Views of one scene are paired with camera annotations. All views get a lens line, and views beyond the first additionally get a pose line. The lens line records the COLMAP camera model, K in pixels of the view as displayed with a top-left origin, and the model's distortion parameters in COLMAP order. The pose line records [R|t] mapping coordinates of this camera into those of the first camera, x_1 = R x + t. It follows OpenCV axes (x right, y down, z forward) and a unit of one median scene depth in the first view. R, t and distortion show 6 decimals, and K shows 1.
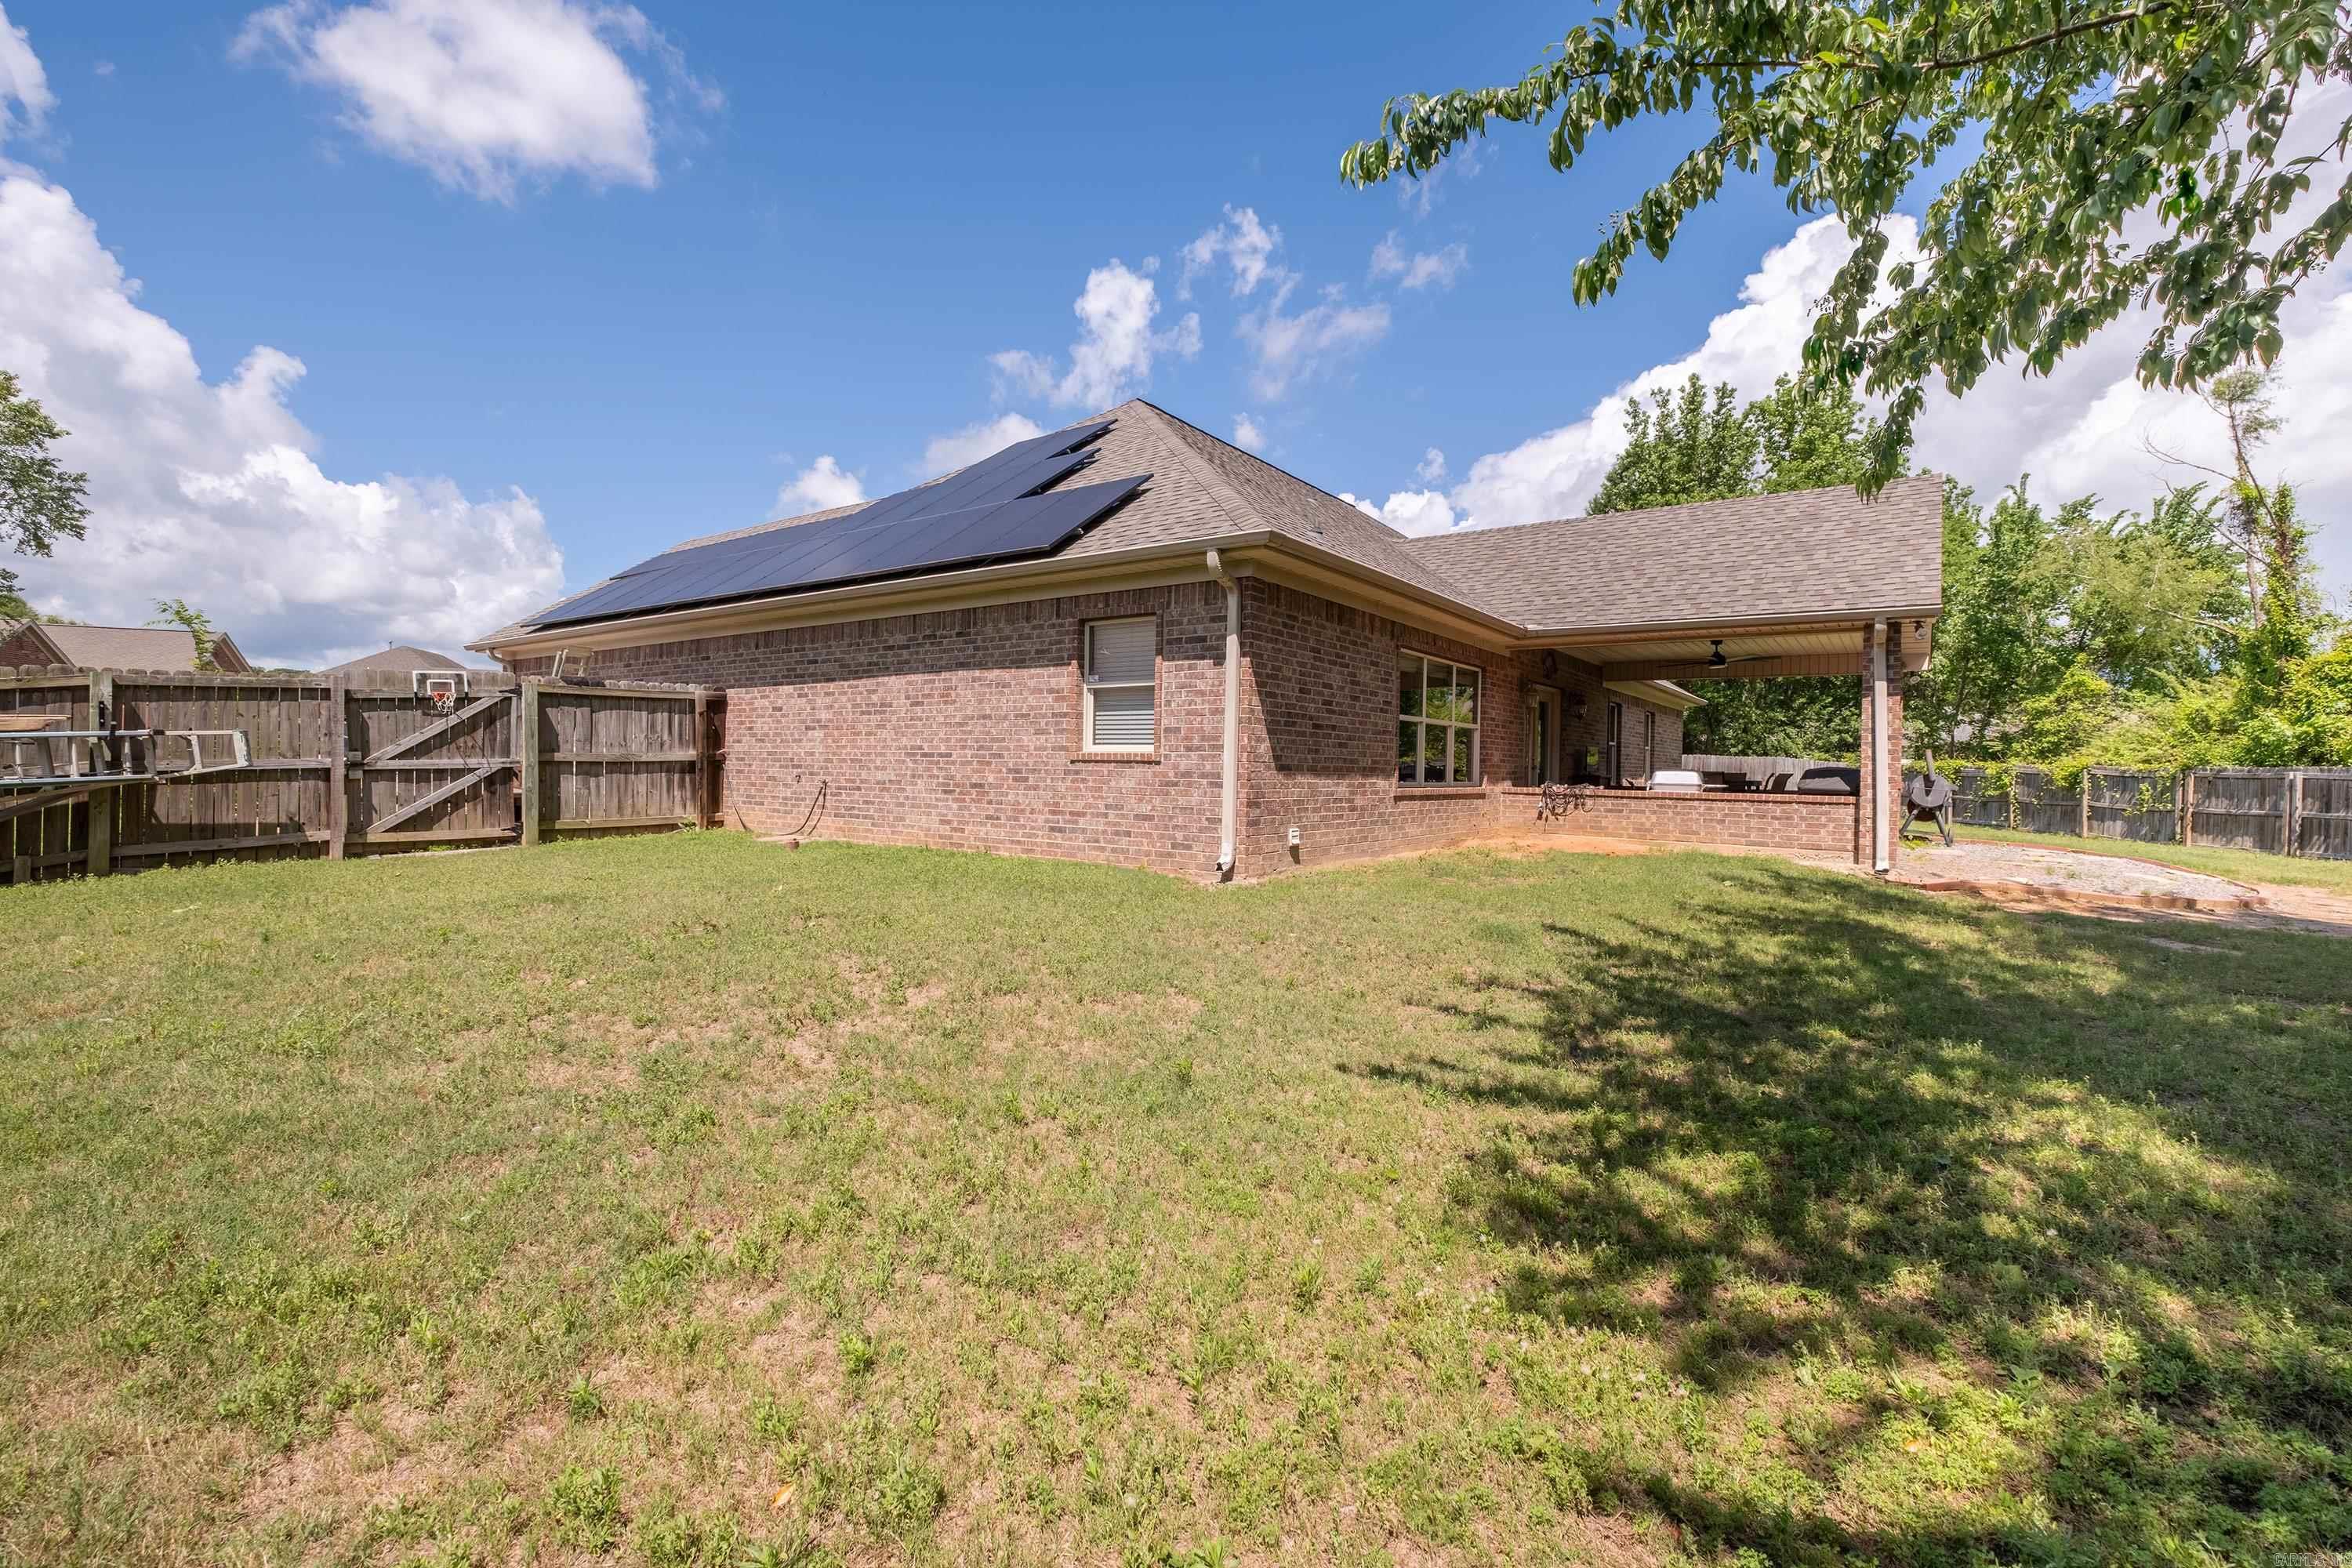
lens RADIAL K [[997.9, 0, 1168.9], [0, 997.9, 772.6], [0, 0, 1]] dist [0.003310, 0.000362]
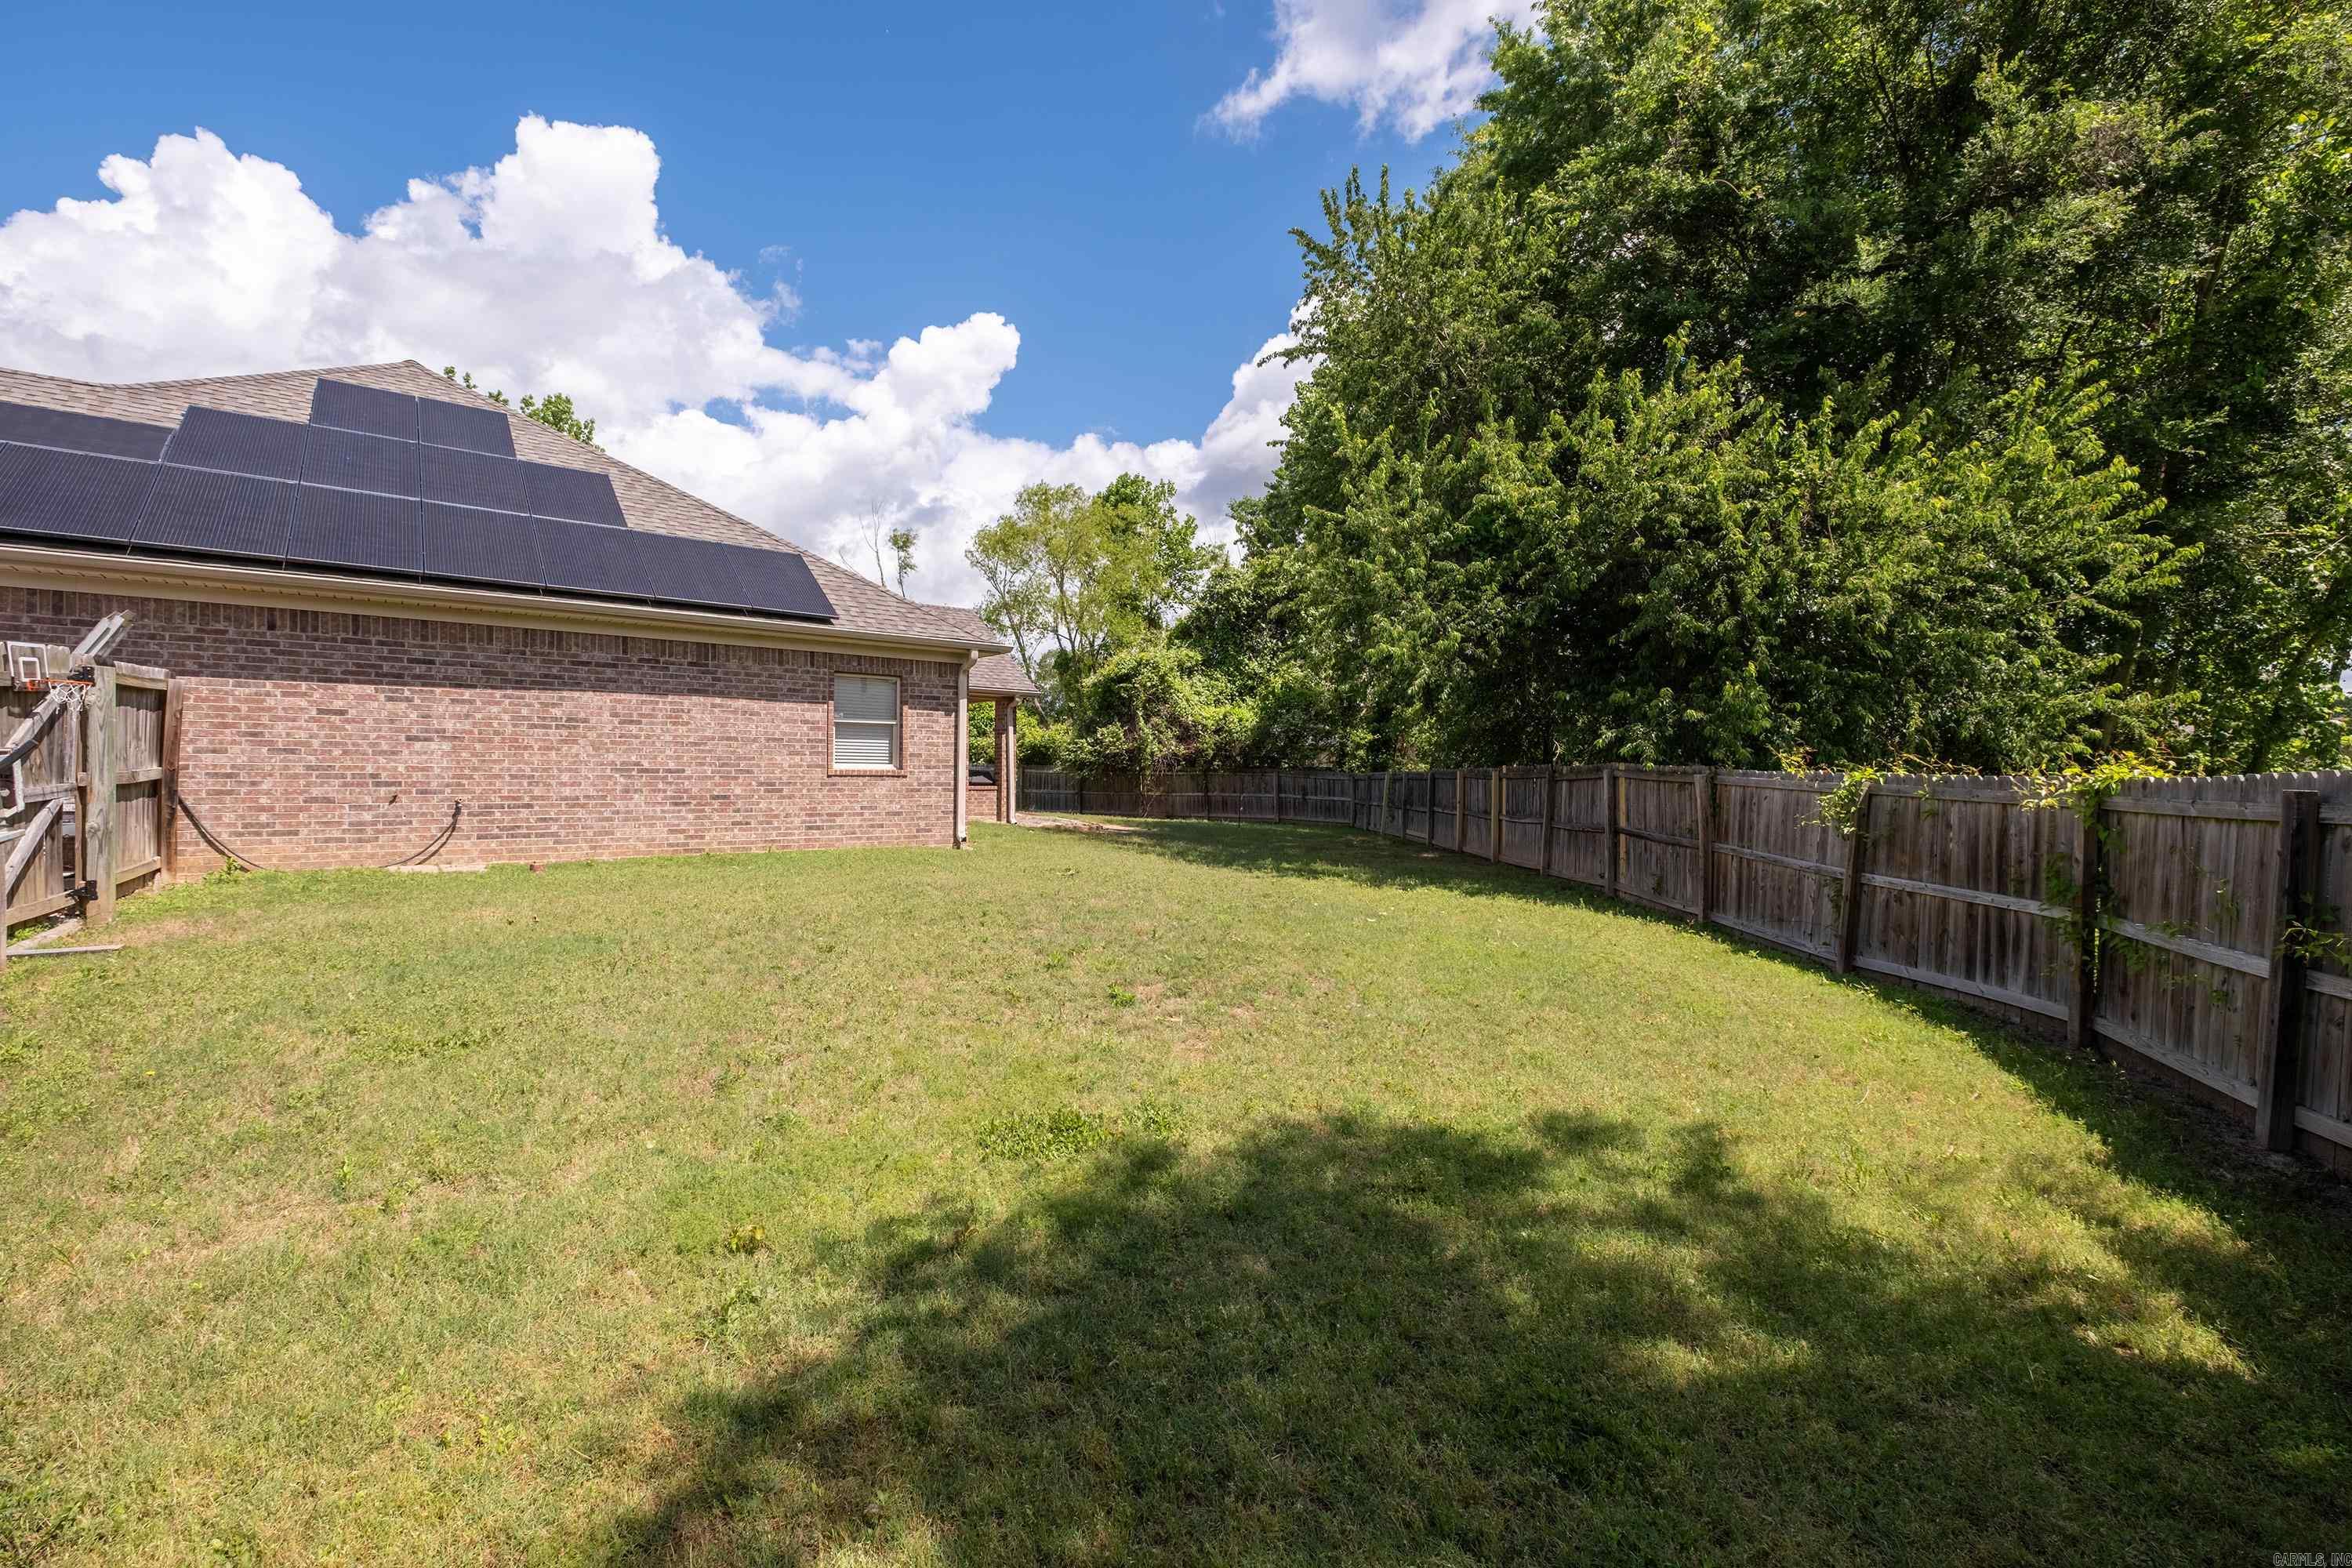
lens RADIAL K [[997.9, 0, 1173.6], [0, 997.9, 783.8], [0, 0, 1]] dist [0.003310, 0.000362]
pose [[0.282961, -0.024596, 0.958816, -1.177828], [0.000225, 0.999673, 0.025577, -0.032834], [-0.959132, -0.007021, 0.282873, 0.164969]]
